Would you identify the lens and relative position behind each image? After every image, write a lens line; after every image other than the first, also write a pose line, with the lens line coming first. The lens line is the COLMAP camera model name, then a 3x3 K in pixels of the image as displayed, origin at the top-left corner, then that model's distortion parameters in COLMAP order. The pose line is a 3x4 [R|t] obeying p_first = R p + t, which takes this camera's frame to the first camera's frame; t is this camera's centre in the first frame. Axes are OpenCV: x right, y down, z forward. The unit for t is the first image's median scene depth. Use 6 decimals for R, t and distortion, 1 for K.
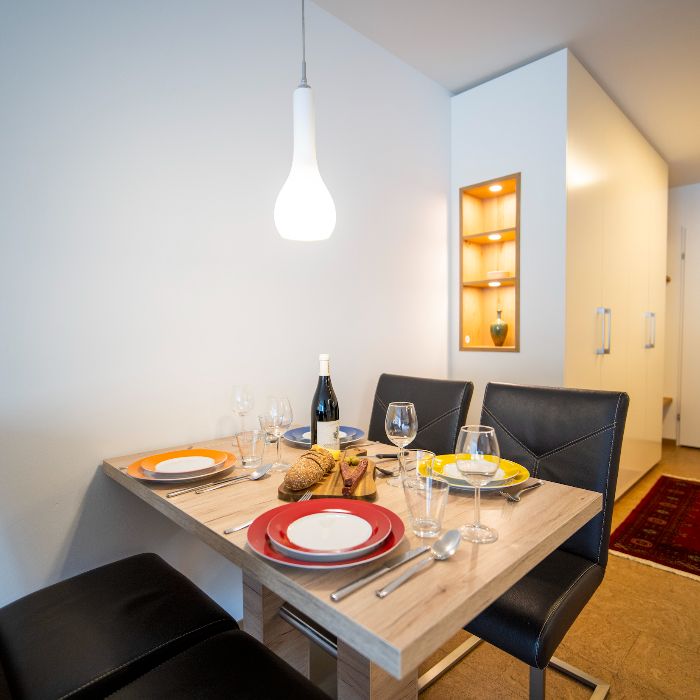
lens RADIAL K [[458.5, 0, 352.6], [0, 458.5, 351.7], [0, 0, 1]] dist [-0.004166, 0.004532]
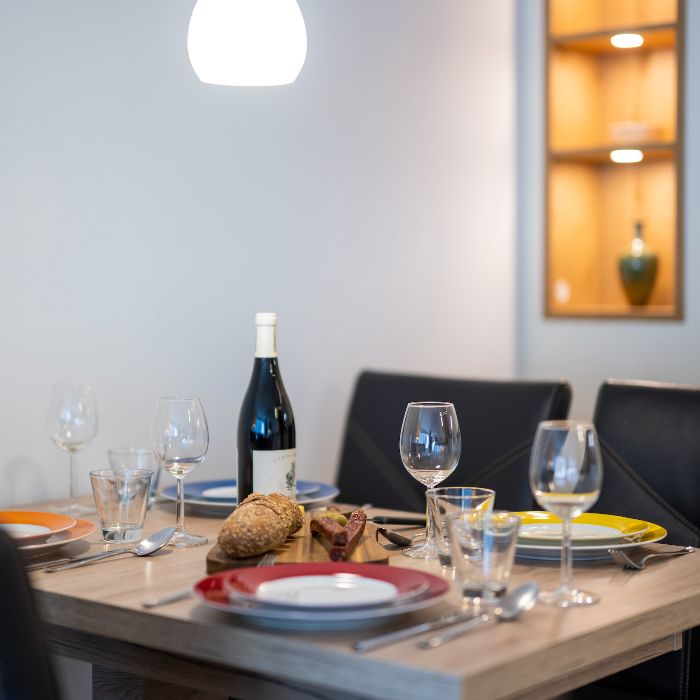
lens RADIAL K [[1481.5, 0, 349.7], [0, 1481.5, 349.8], [0, 0, 1]] dist [-0.022626, 0.000000]
pose [[0.995331, 0.000923, 0.096517, -0.108659], [-0.001573, 0.999977, 0.006658, 0.029322], [-0.096509, -0.006779, 0.995309, -0.493473]]
